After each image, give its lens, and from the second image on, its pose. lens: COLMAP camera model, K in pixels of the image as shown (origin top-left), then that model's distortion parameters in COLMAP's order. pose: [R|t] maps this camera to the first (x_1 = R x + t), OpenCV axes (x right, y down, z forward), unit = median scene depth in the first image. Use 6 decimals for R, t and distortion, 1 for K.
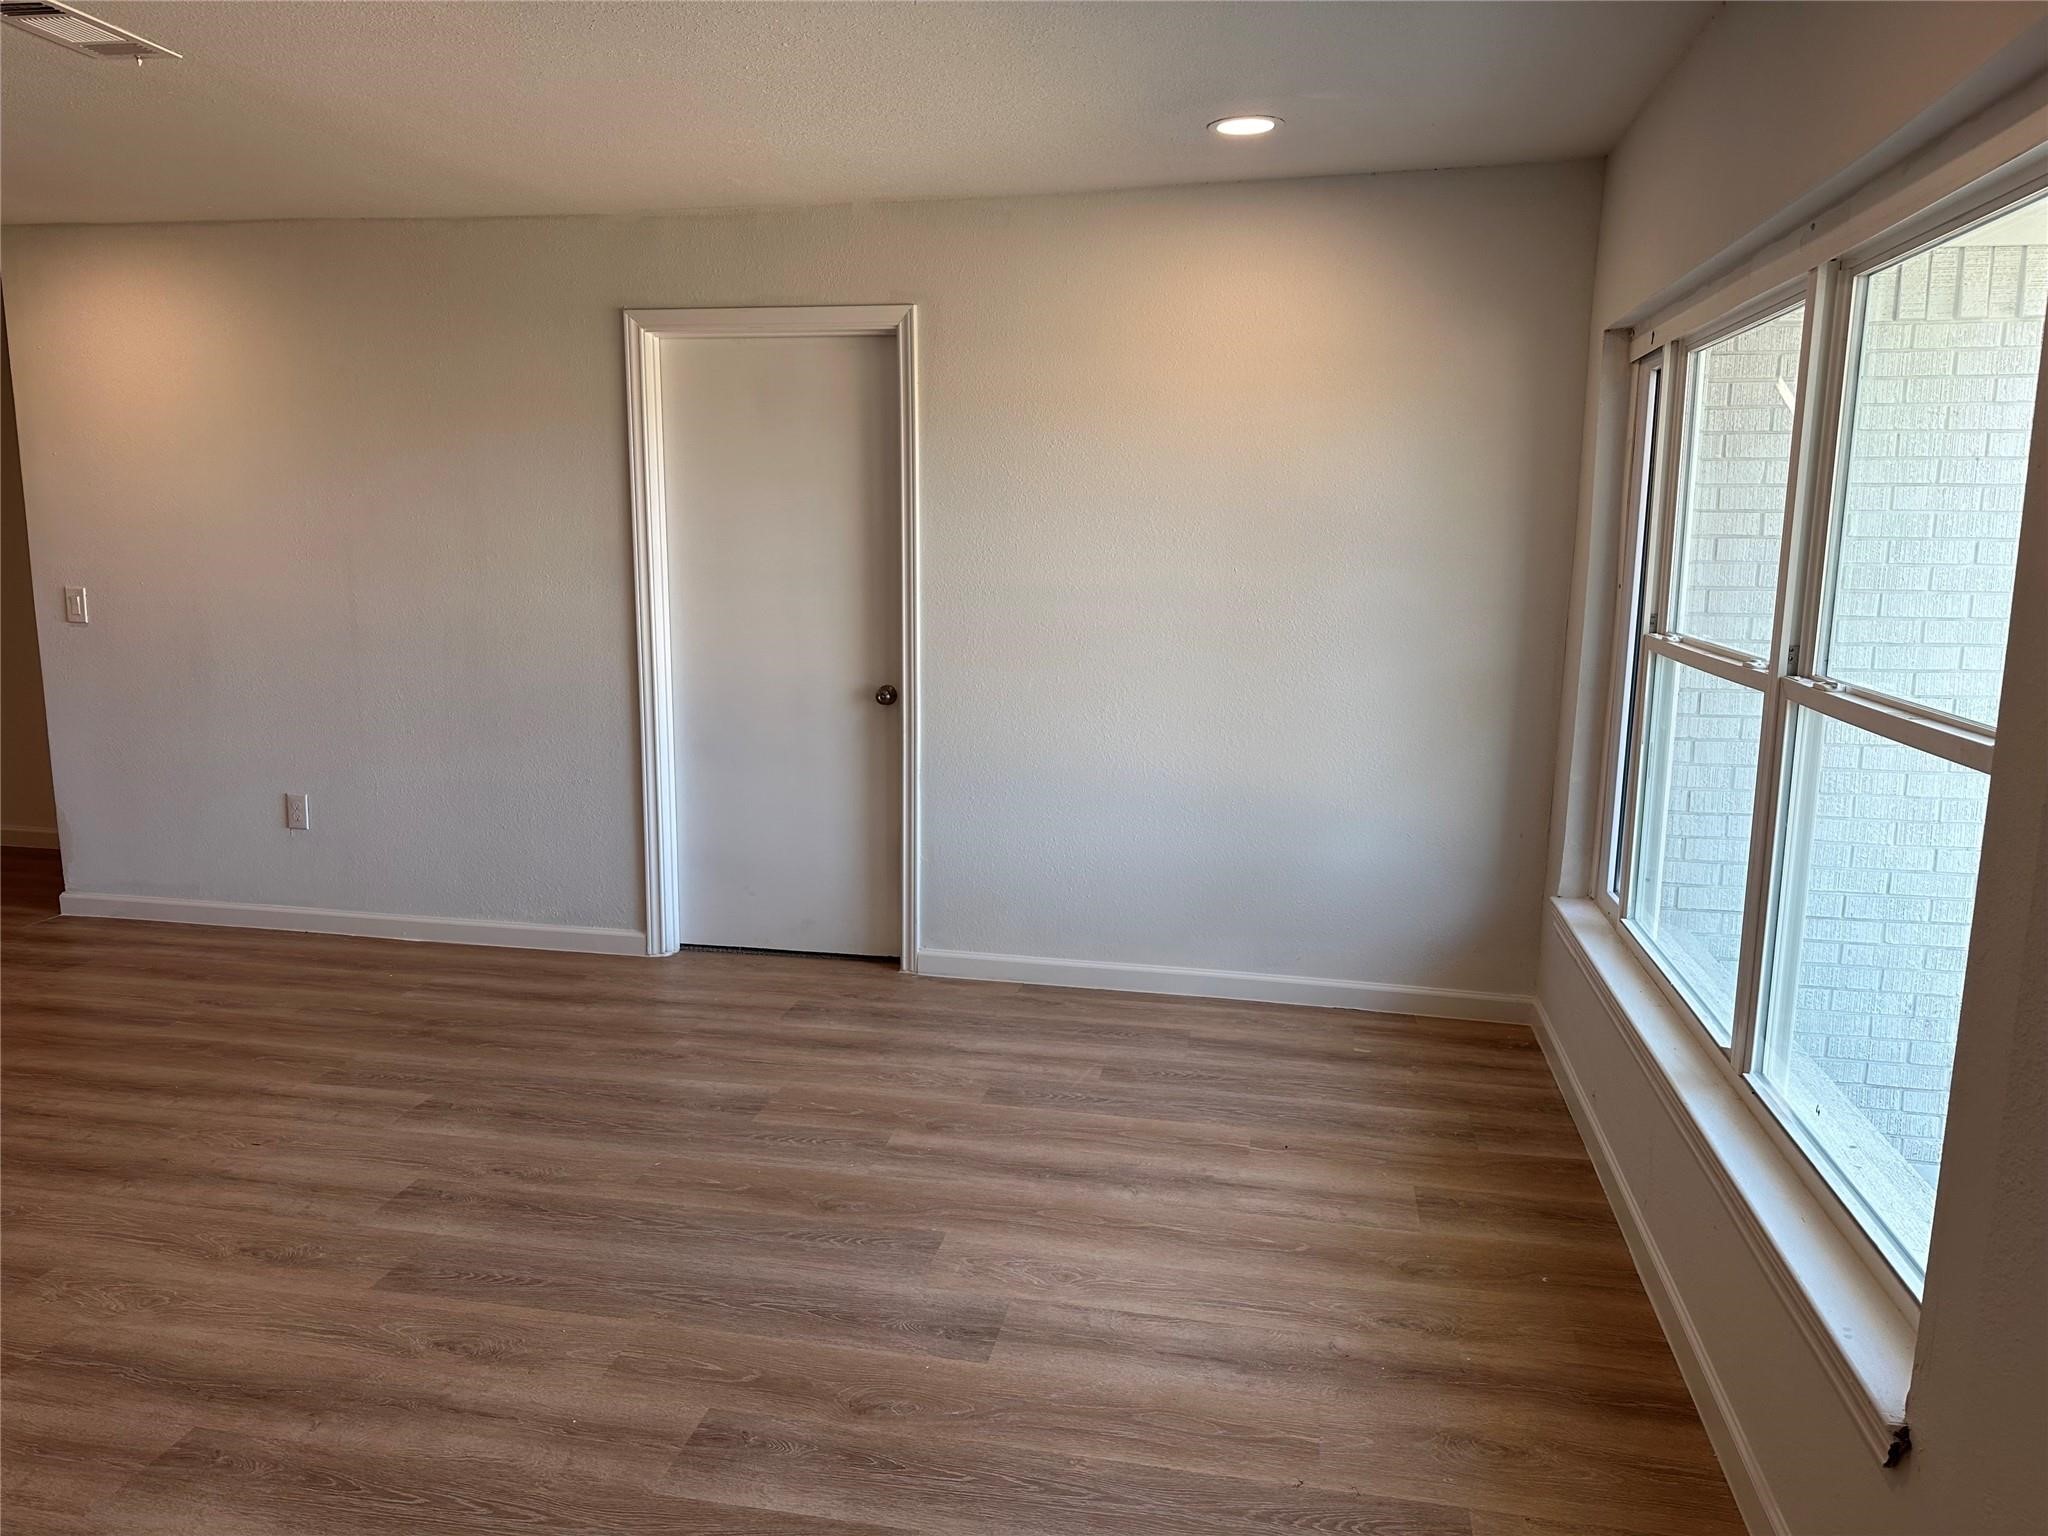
lens RADIAL K [[1452.8, 0, 1013.9], [0, 1452.8, 769.5], [0, 0, 1]] dist [-0.000383, -0.003911]
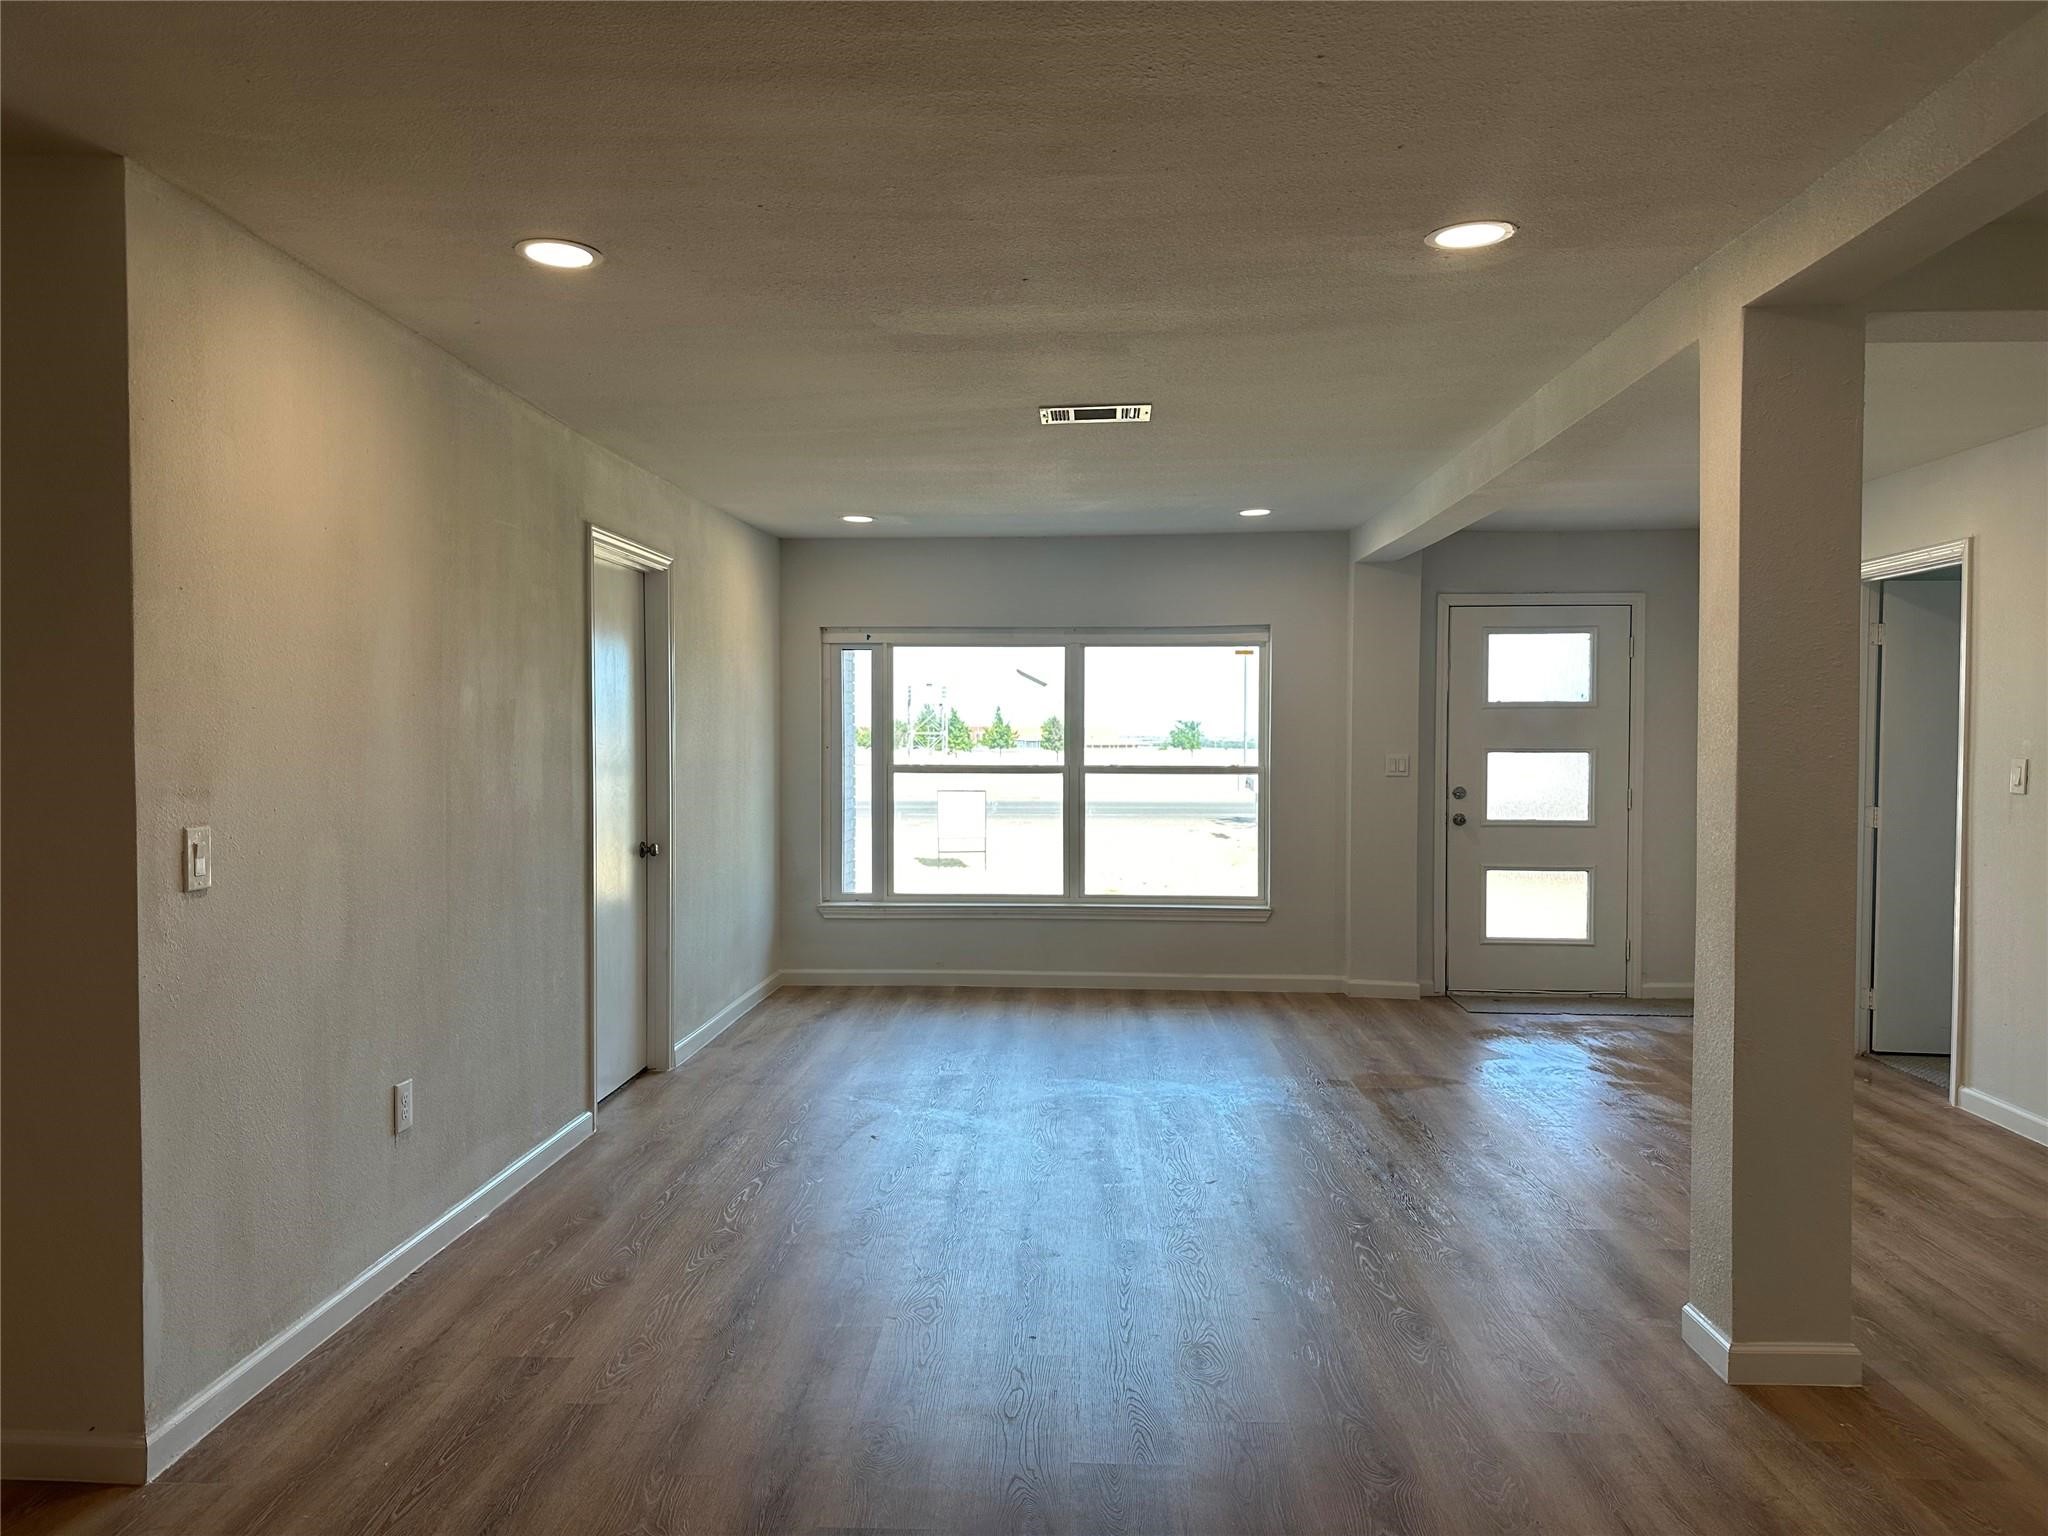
lens RADIAL K [[1452.8, 0, 1013.9], [0, 1452.8, 769.5], [0, 0, 1]] dist [-0.000383, -0.003911]
pose [[-0.149554, -0.034351, 0.988157, -1.522953], [0.162982, 0.984869, 0.058904, -0.155897], [-0.975228, 0.169861, -0.141692, 0.954977]]
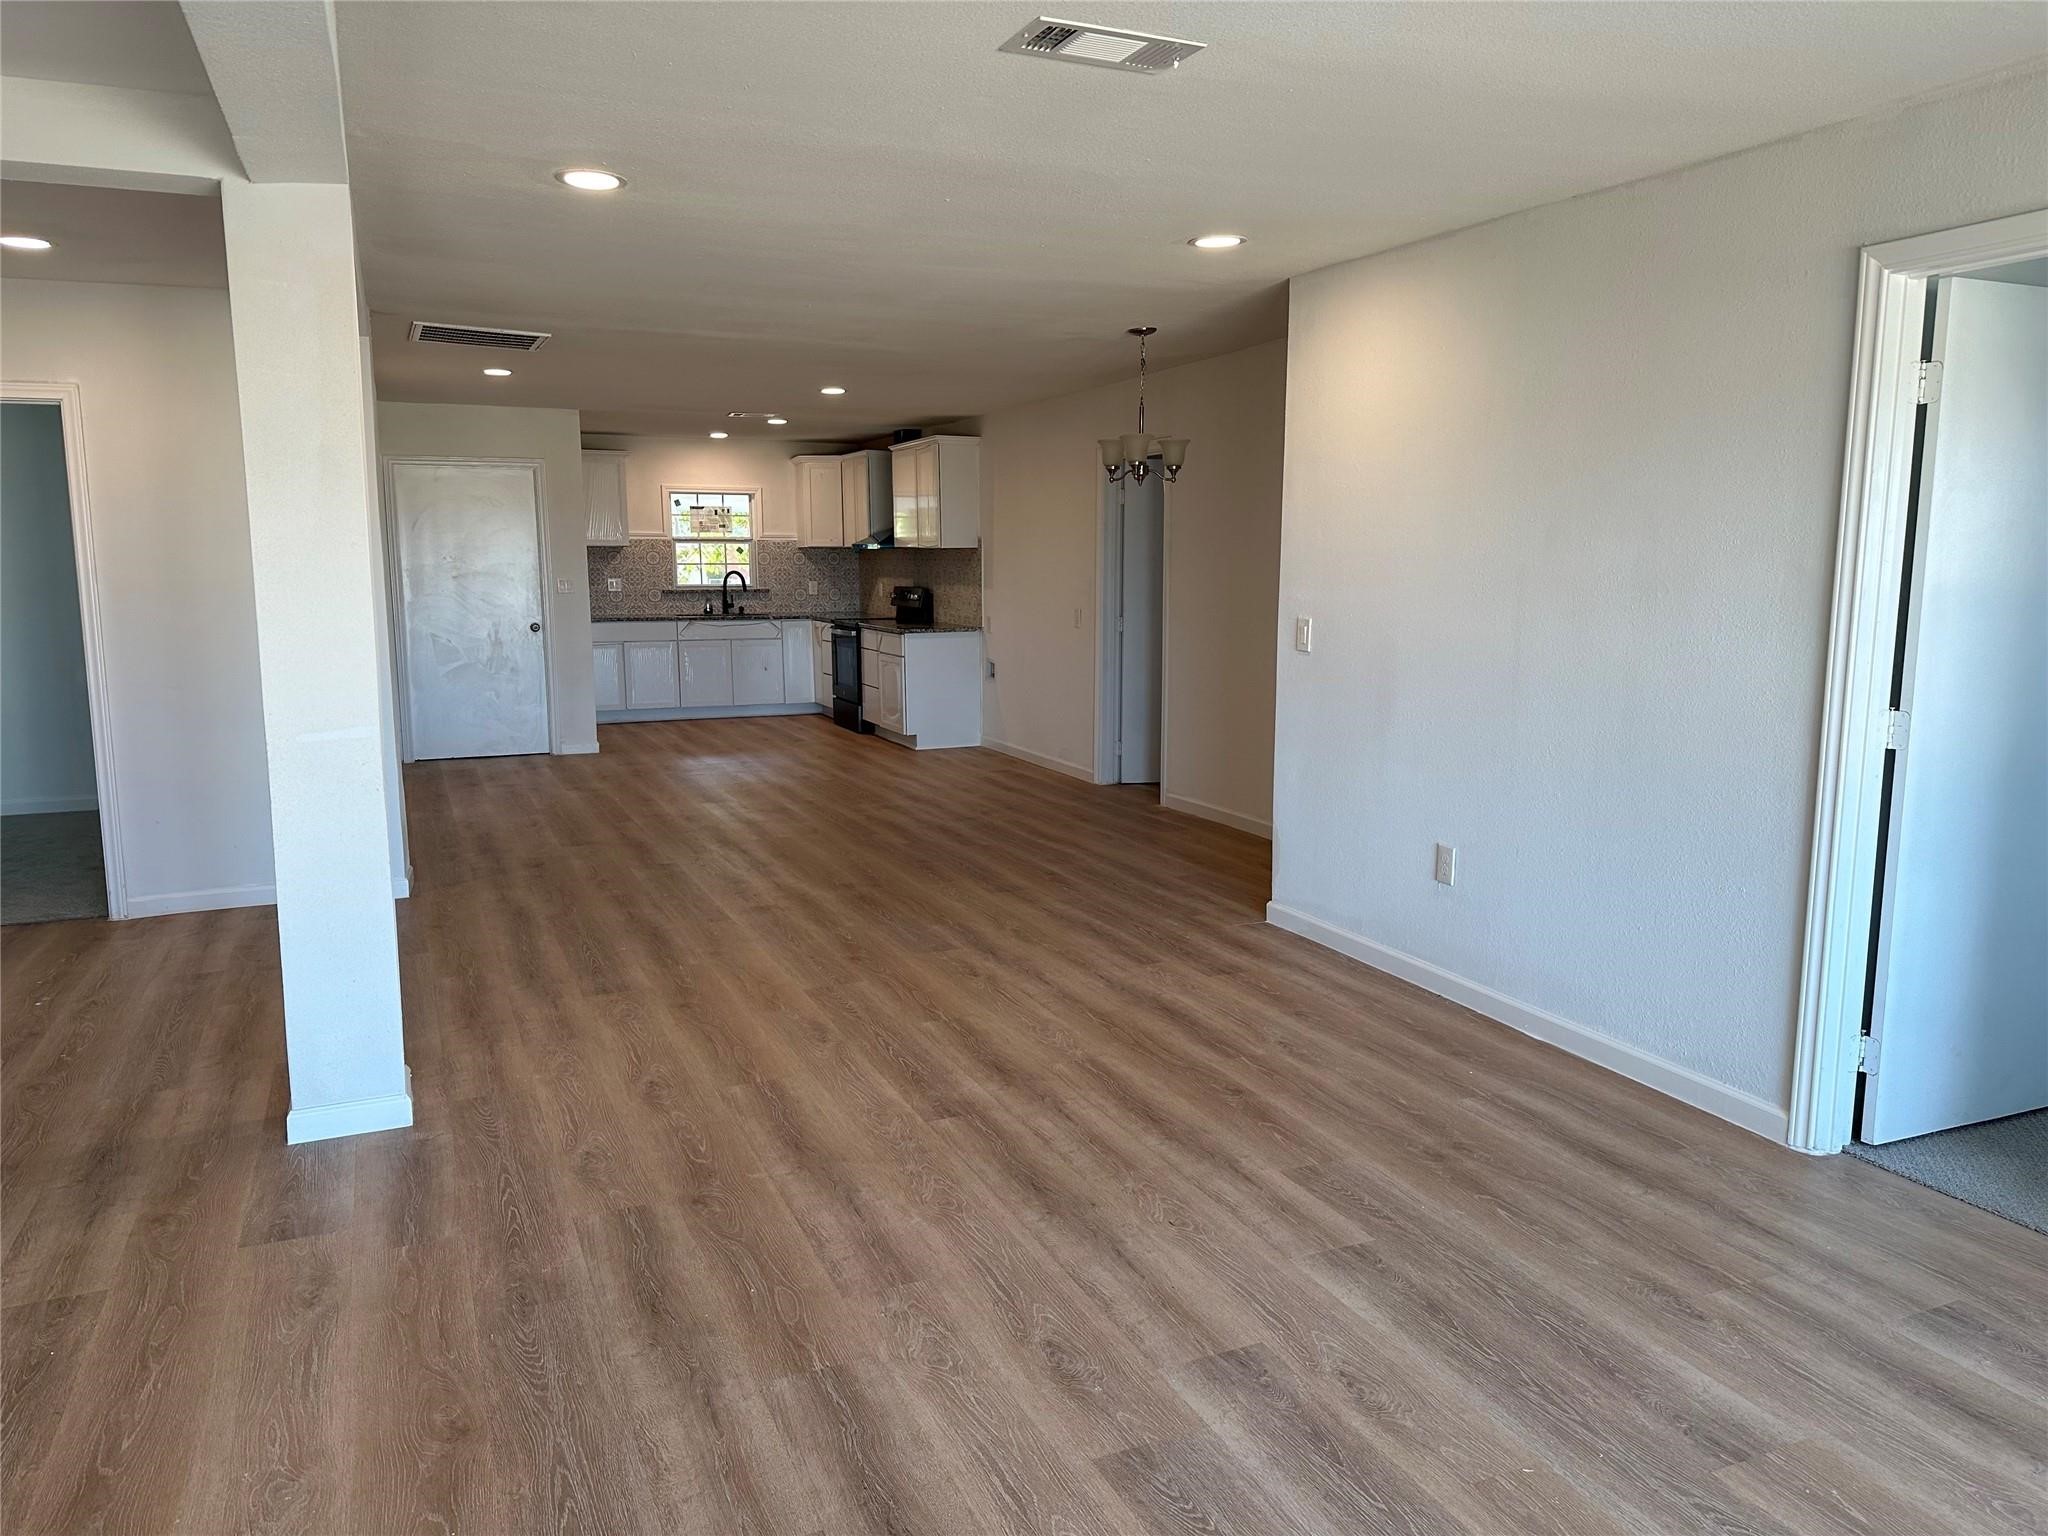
lens RADIAL K [[1452.8, 0, 1013.9], [0, 1452.8, 769.5], [0, 0, 1]] dist [-0.000383, -0.003911]
pose [[0.570951, 0.120418, -0.812105, 0.106901], [-0.137287, 0.989260, 0.050167, -0.046926], [0.809424, 0.082848, 0.581351, 0.296328]]
